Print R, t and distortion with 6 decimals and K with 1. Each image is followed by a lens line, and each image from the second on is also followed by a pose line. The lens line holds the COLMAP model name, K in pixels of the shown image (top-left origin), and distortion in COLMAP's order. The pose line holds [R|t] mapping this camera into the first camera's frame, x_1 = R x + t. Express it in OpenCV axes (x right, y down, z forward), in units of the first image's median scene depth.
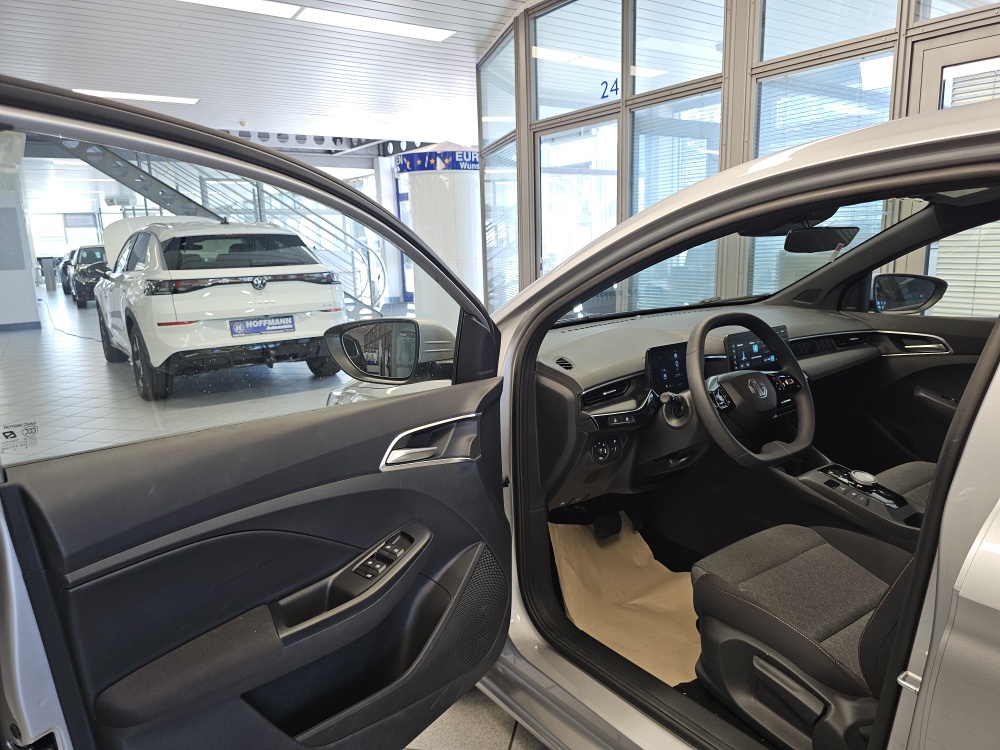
lens RADIAL K [[673.5, 0, 518.7], [0, 673.5, 363.0], [0, 0, 1]] dist [0.050878, -0.049507]
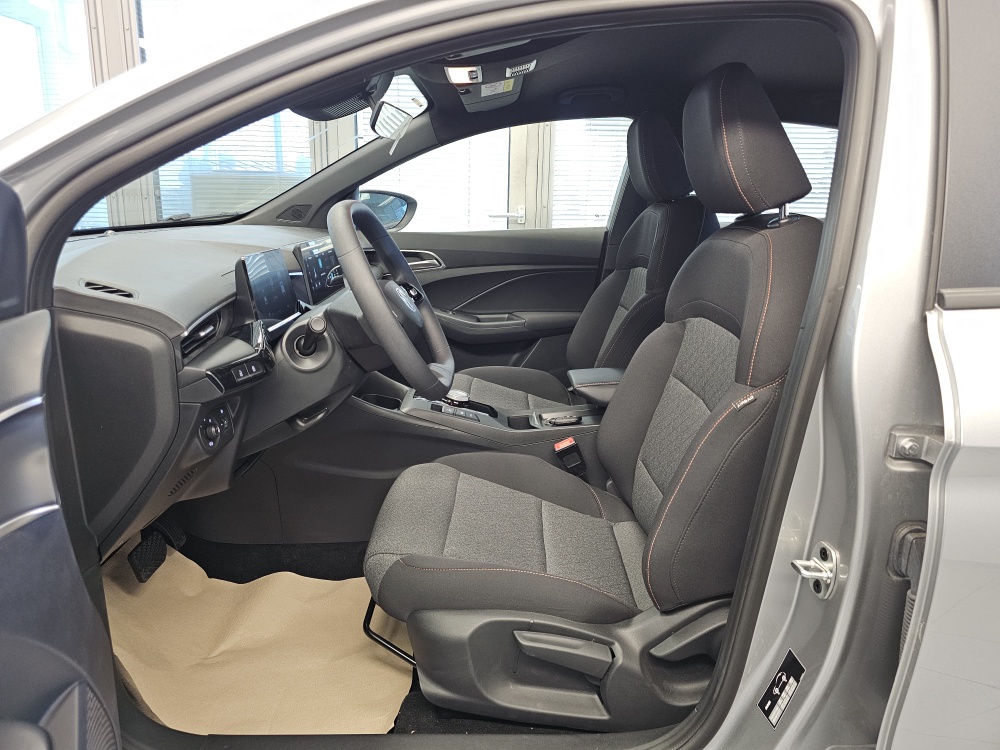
lens RADIAL K [[673.5, 0, 488.0], [0, 673.5, 353.3], [0, 0, 1]] dist [0.050878, -0.049507]
pose [[0.603863, -0.142833, 0.784186, -0.075499], [0.110719, 0.989307, 0.094935, 0.013479], [-0.789361, 0.029497, 0.613220, 0.178196]]
